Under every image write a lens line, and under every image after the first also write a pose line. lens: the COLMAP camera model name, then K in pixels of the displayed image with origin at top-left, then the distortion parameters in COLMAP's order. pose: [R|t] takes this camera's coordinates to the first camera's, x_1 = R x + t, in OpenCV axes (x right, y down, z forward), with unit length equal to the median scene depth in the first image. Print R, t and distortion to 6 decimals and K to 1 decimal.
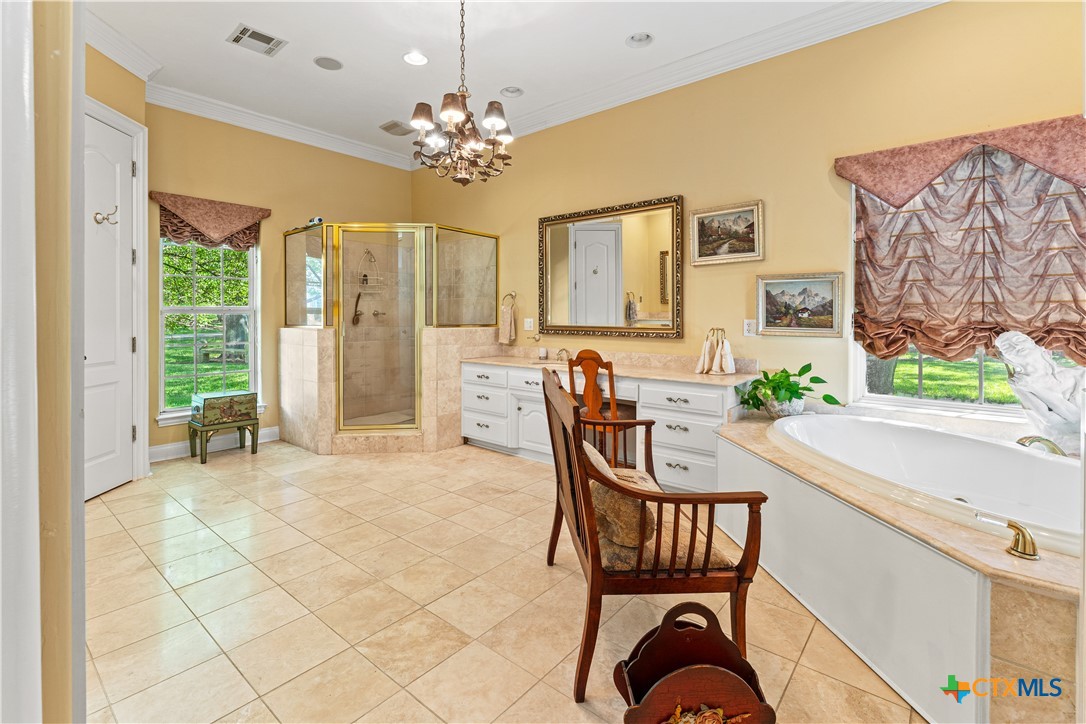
lens RADIAL K [[486.4, 0, 543.0], [0, 486.4, 362.0], [0, 0, 1]] dist [-0.001464, -0.000159]
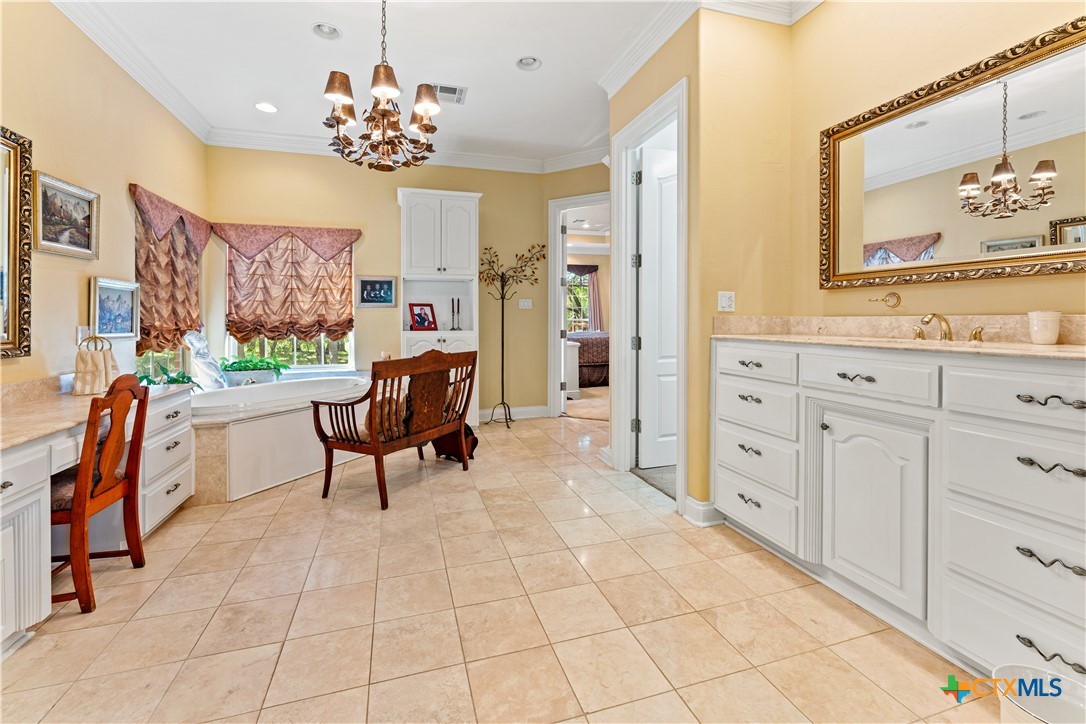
lens RADIAL K [[455.6, 0, 541.7], [0, 455.6, 328.1], [0, 0, 1]] dist [0.000116, 0.000000]
pose [[-0.838518, -0.006665, 0.544833, -0.876359], [0.058453, 0.993054, 0.102109, -0.141552], [-0.541729, 0.117467, -0.832305, 1.525387]]
